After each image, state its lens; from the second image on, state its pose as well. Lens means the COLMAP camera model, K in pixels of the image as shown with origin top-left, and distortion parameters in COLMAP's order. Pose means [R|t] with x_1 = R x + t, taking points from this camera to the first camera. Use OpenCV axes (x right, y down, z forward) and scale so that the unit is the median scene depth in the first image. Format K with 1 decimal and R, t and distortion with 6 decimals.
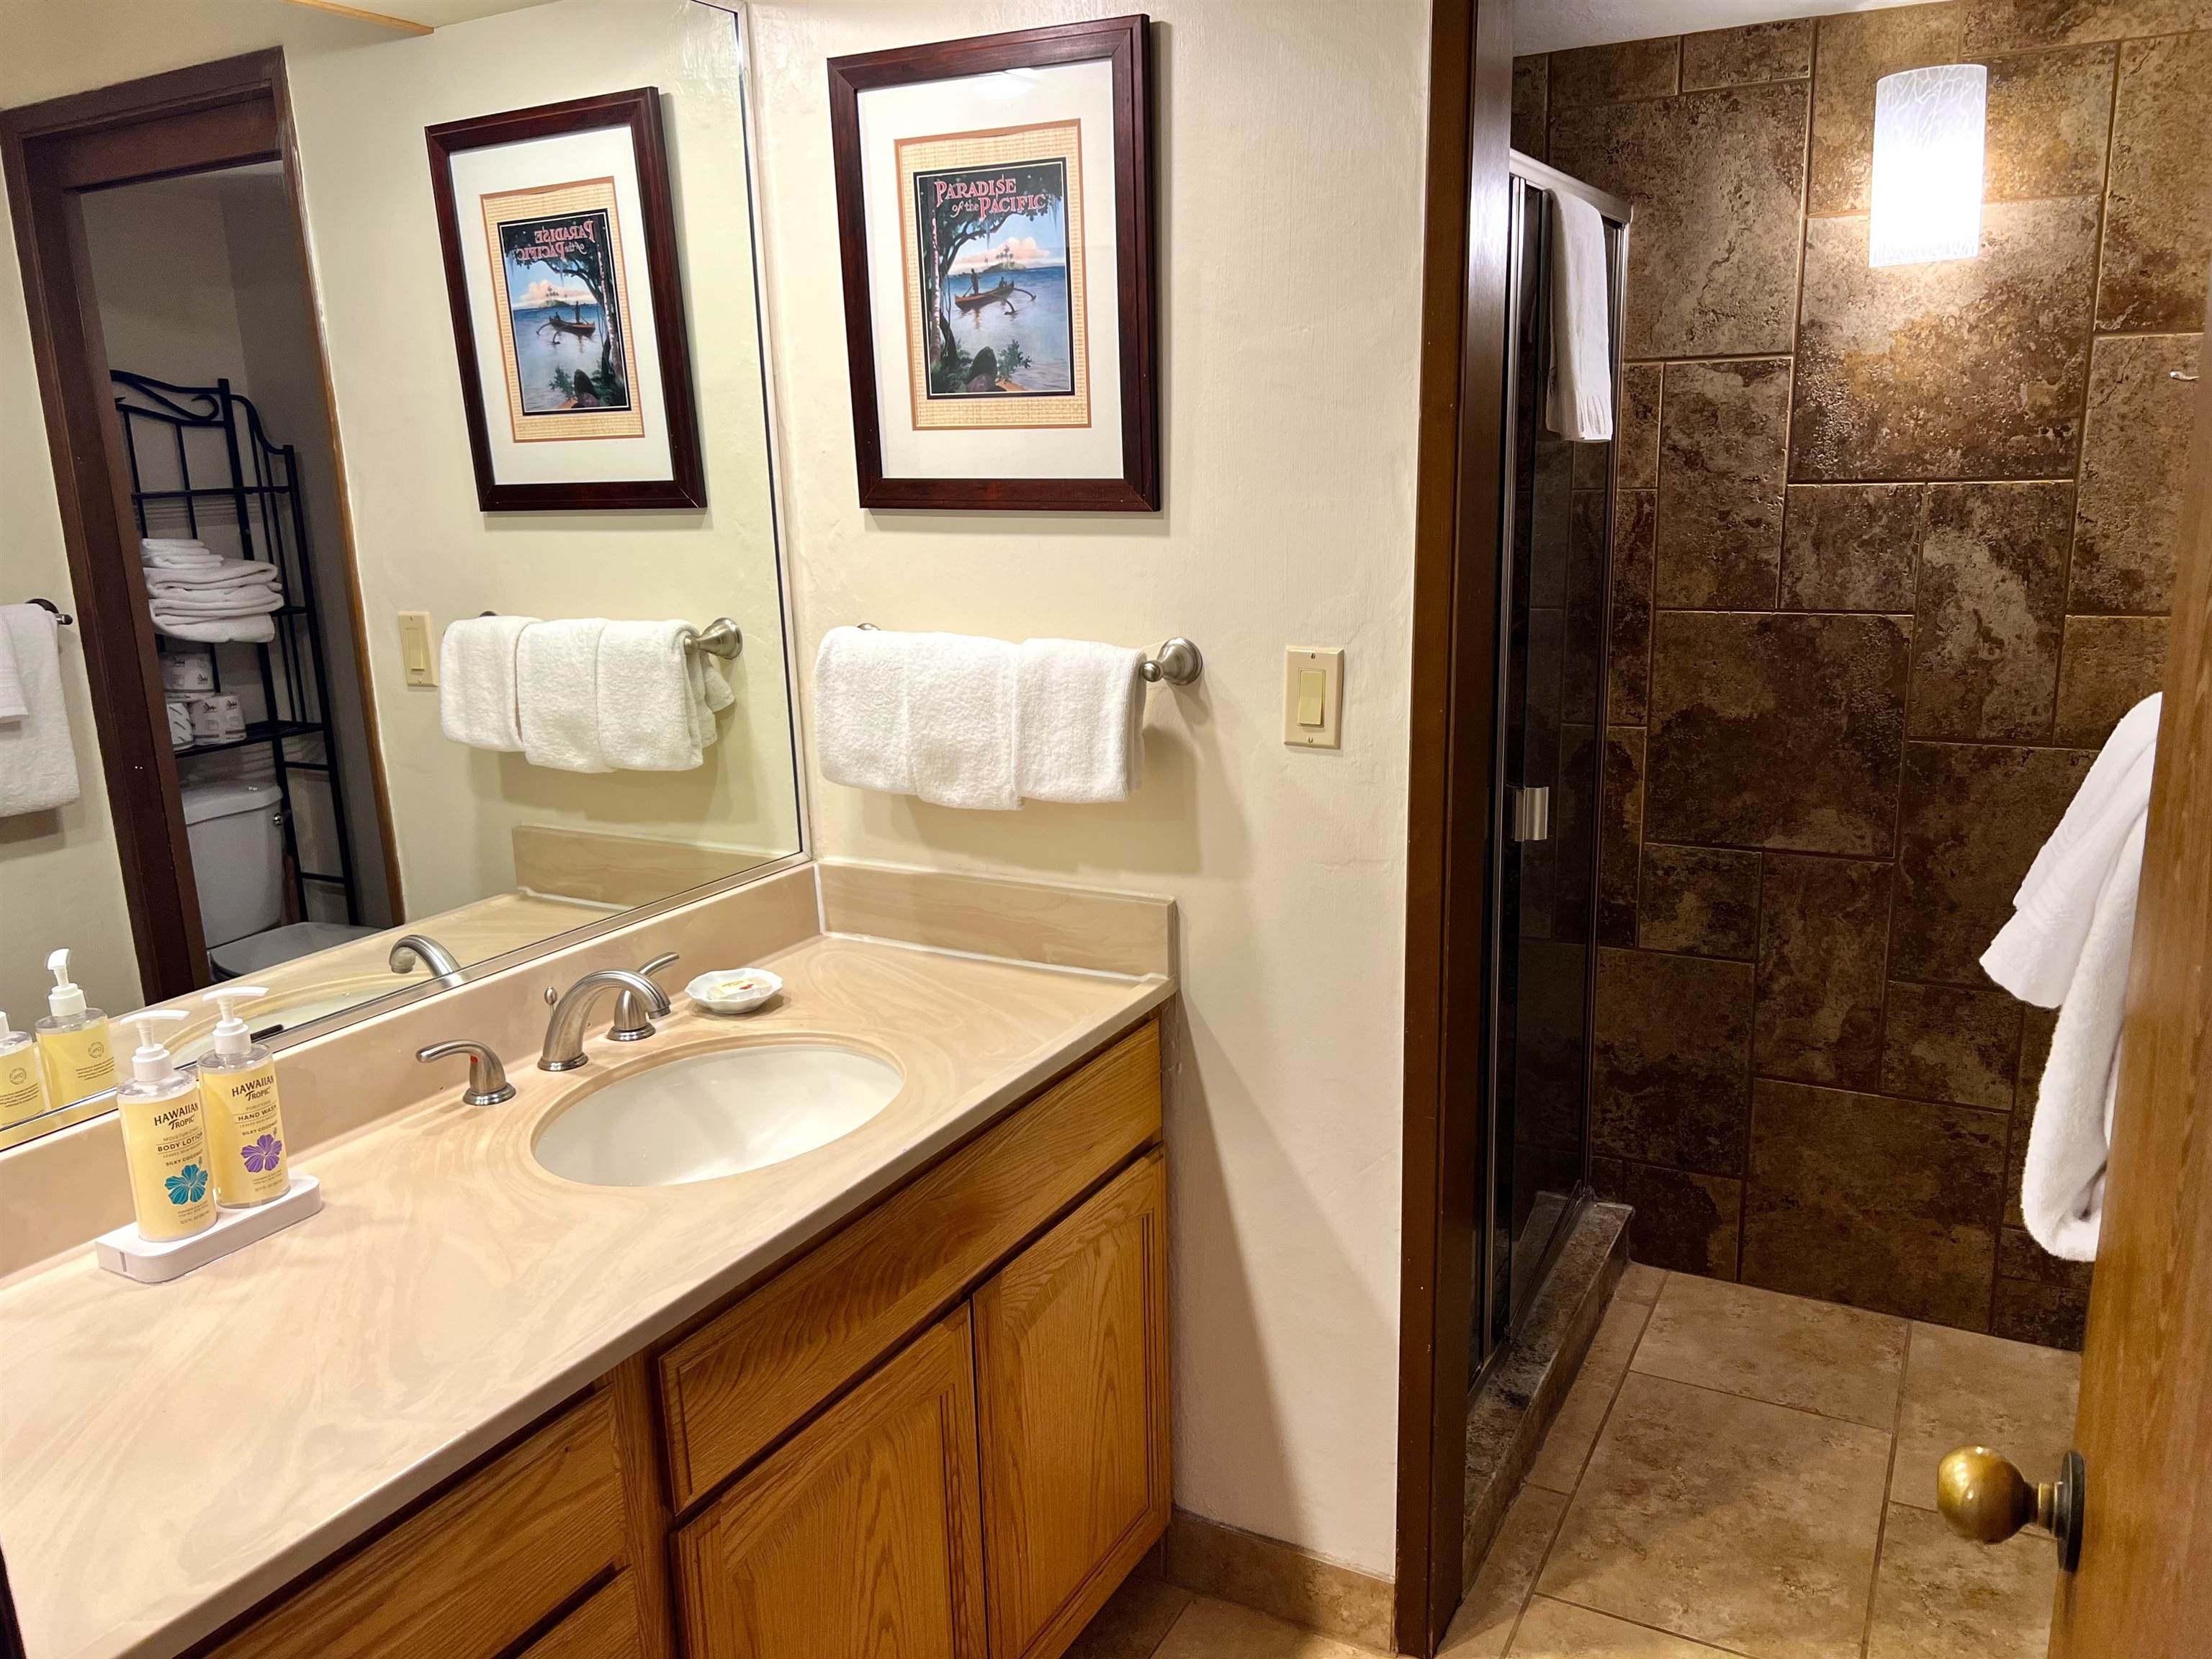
lens RADIAL K [[1690.7, 0, 1119.8], [0, 1690.7, 845.6], [0, 0, 1]] dist [0.030611, -0.030002]
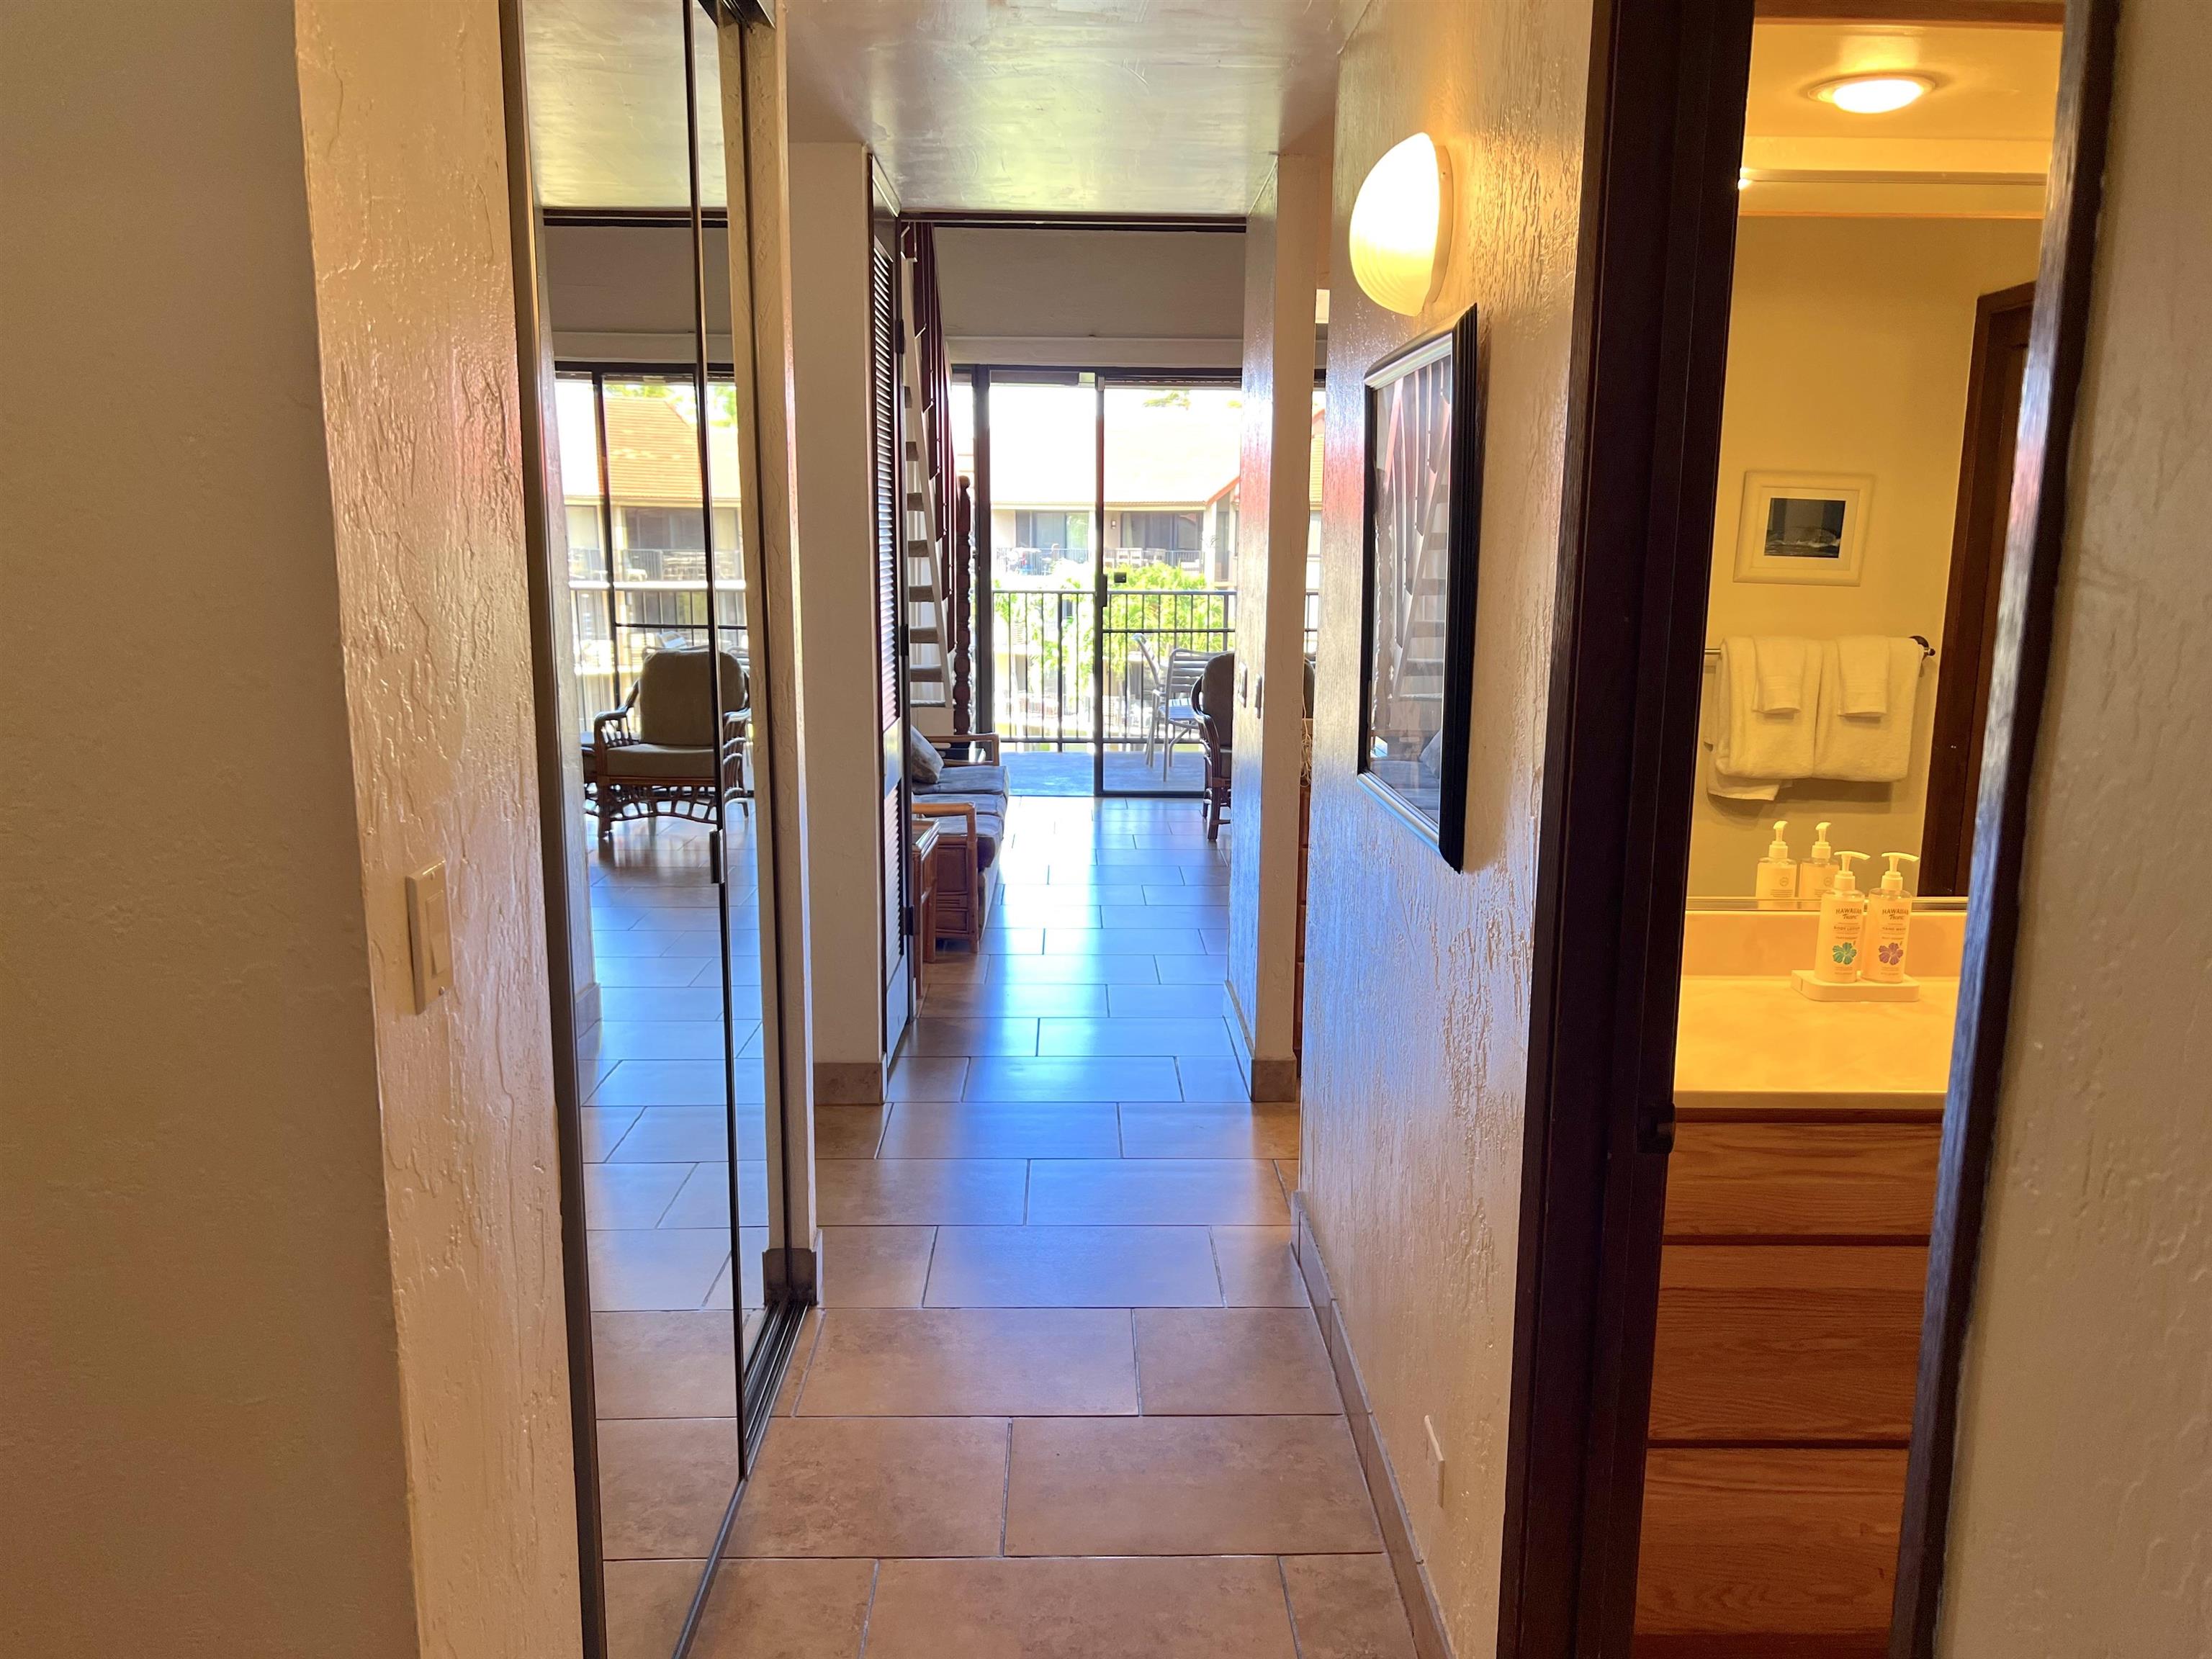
lens RADIAL K [[1690.7, 0, 1119.8], [0, 1690.7, 845.6], [0, 0, 1]] dist [0.030611, -0.030002]
pose [[0.501476, 0.195774, -0.842730, 0.524087], [-0.228292, 0.969482, 0.089372, 0.099766], [0.834508, 0.147571, 0.530866, -0.567598]]
